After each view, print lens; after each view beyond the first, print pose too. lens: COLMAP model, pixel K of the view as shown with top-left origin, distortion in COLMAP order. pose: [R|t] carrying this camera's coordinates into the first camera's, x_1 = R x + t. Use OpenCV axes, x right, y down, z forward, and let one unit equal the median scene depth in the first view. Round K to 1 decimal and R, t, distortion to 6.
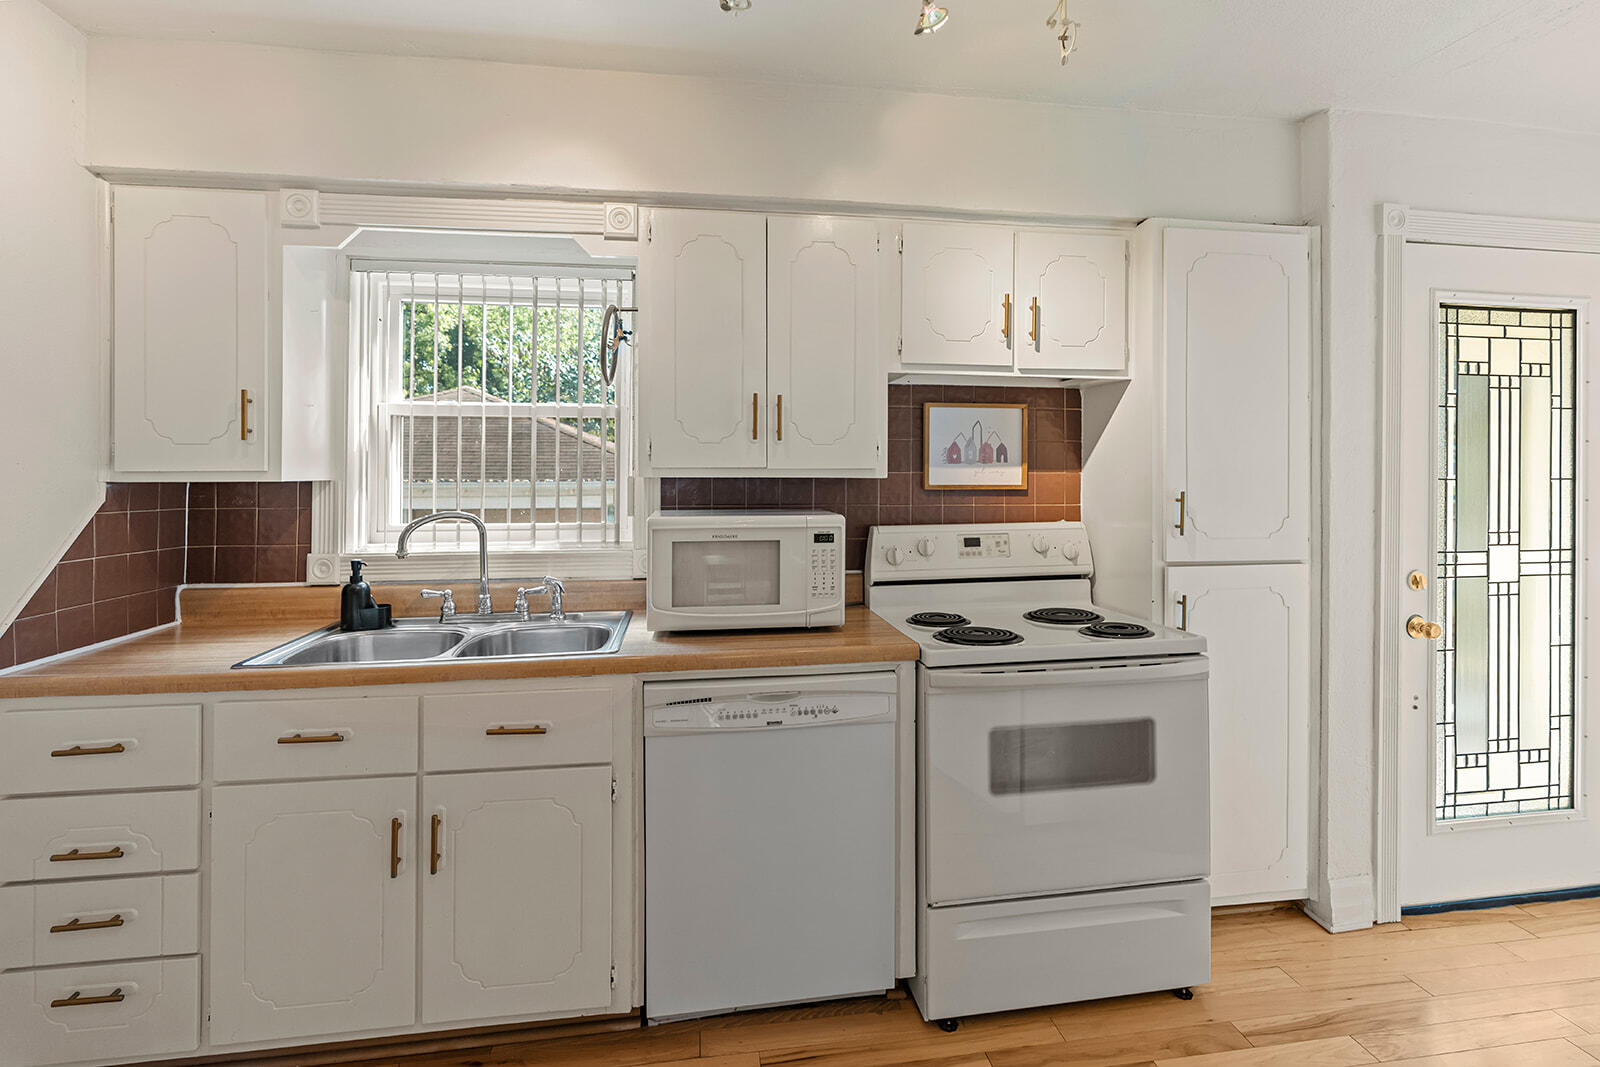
lens RADIAL K [[745.5, 0, 802.6], [0, 745.5, 478.1], [0, 0, 1]] dist [-0.002000, 0.000595]
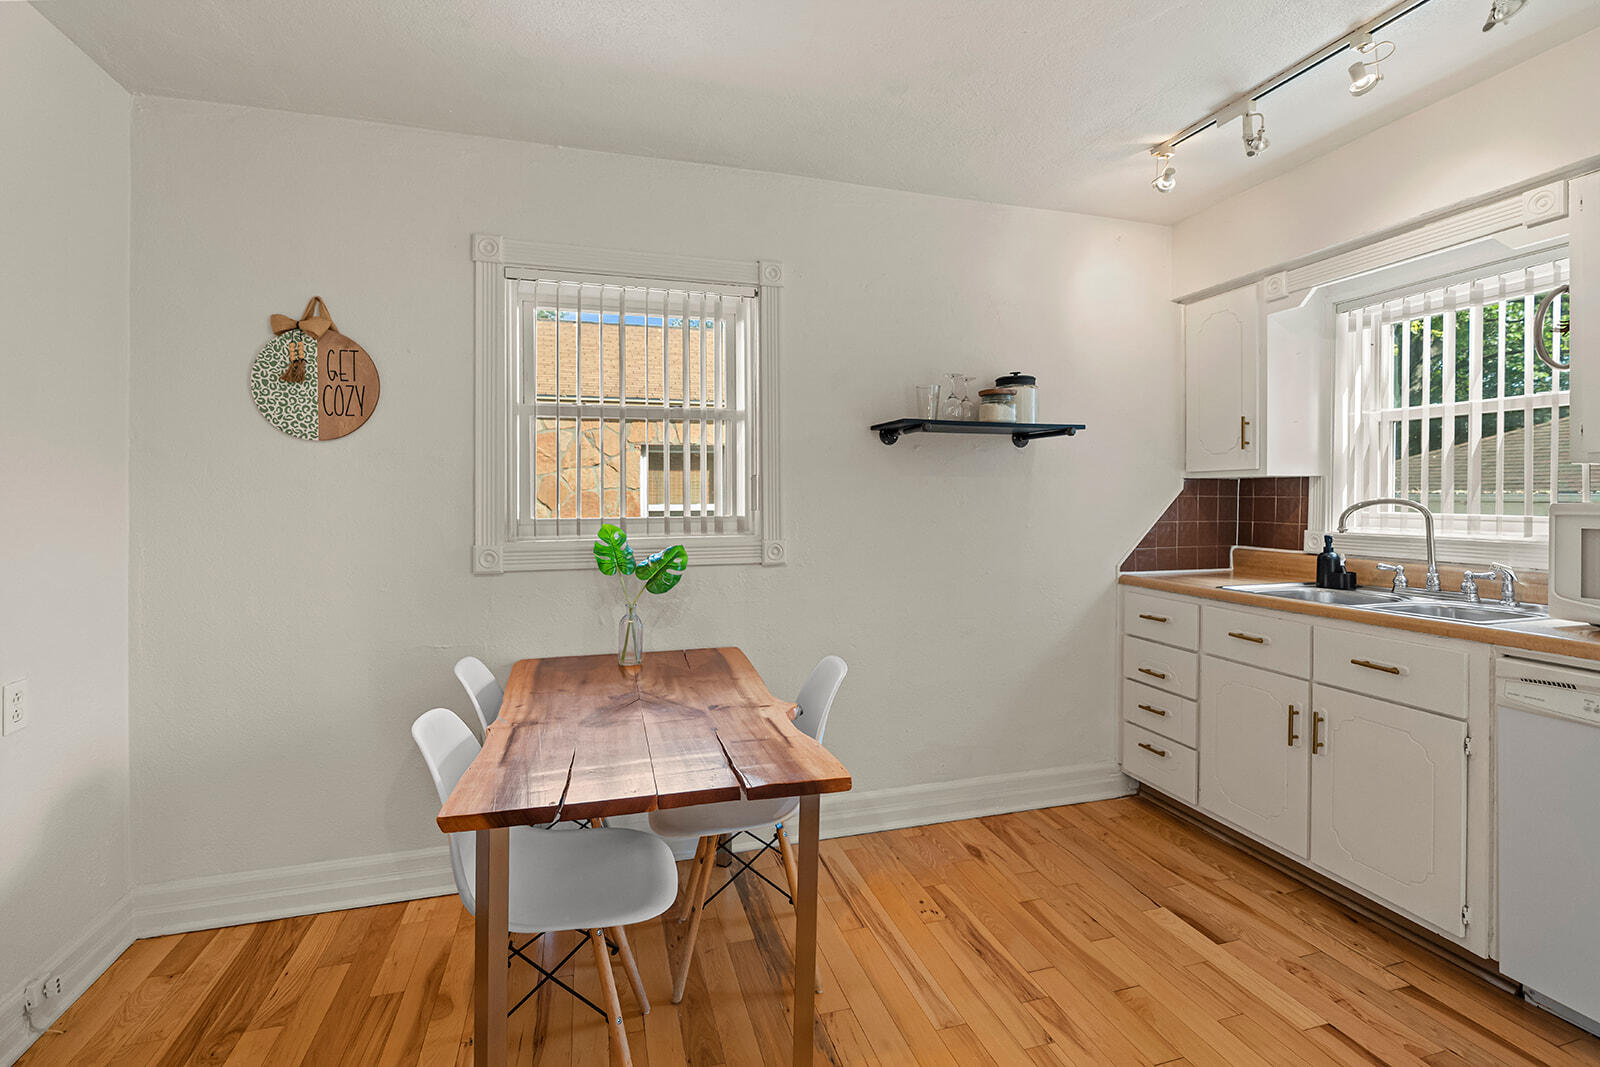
lens RADIAL K [[745.5, 0, 802.6], [0, 745.5, 478.1], [0, 0, 1]] dist [-0.002000, 0.000595]
pose [[0.142979, -0.022192, -0.989477, 0.588528], [-0.001612, 0.999742, -0.022655, 0.041495], [0.989724, 0.004835, 0.142906, -0.110958]]
